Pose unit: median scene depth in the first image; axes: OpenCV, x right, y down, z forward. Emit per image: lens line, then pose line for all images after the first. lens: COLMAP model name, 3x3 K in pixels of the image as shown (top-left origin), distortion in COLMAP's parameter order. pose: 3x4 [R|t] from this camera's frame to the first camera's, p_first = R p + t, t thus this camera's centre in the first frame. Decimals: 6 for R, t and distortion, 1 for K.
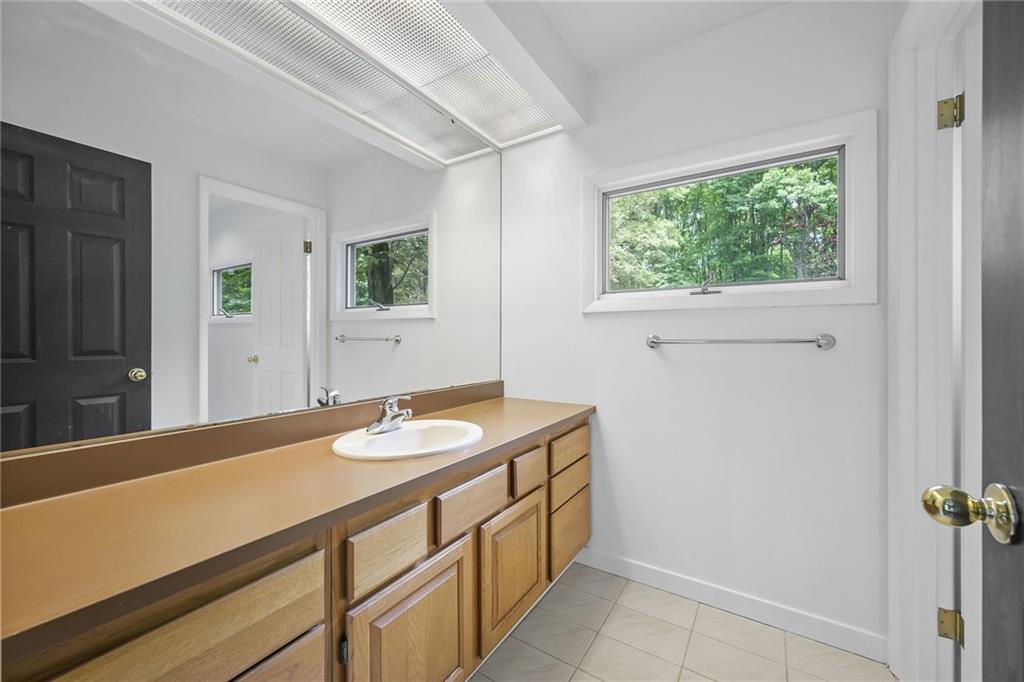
lens RADIAL K [[401.9, 0, 510.4], [0, 401.9, 343.6], [0, 0, 1]] dist [-0.000216, 0.000141]
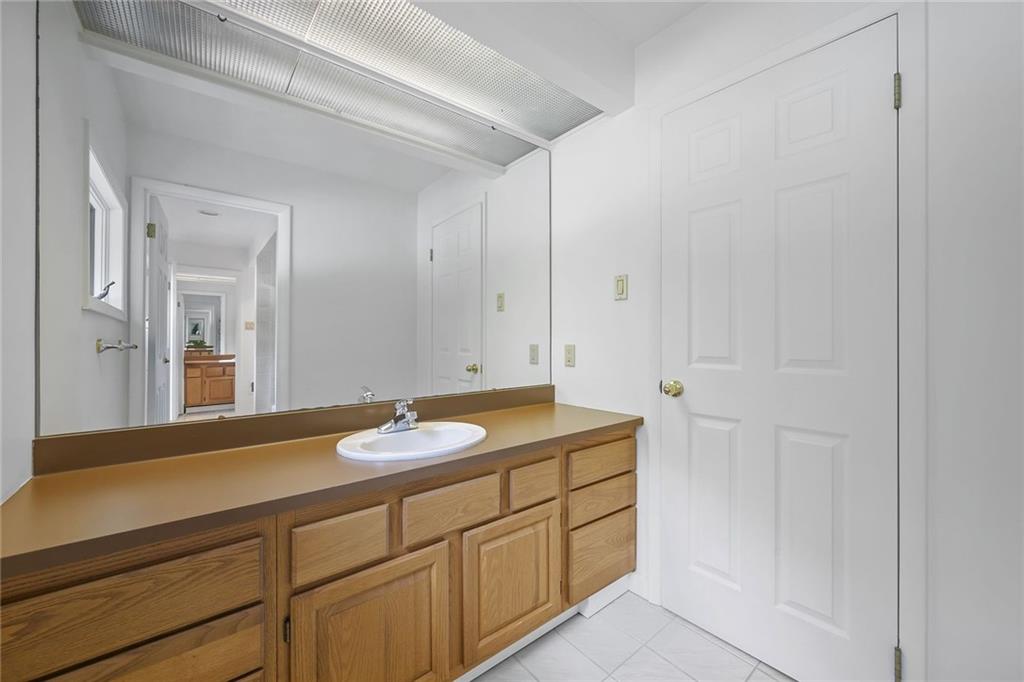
lens RADIAL K [[401.9, 0, 510.4], [0, 401.9, 343.6], [0, 0, 1]] dist [-0.000216, 0.000141]
pose [[0.948466, -0.007047, -0.316801, 0.270121], [0.007224, 0.999974, -0.000618, -0.011445], [0.316797, -0.001703, 0.948492, 0.073385]]
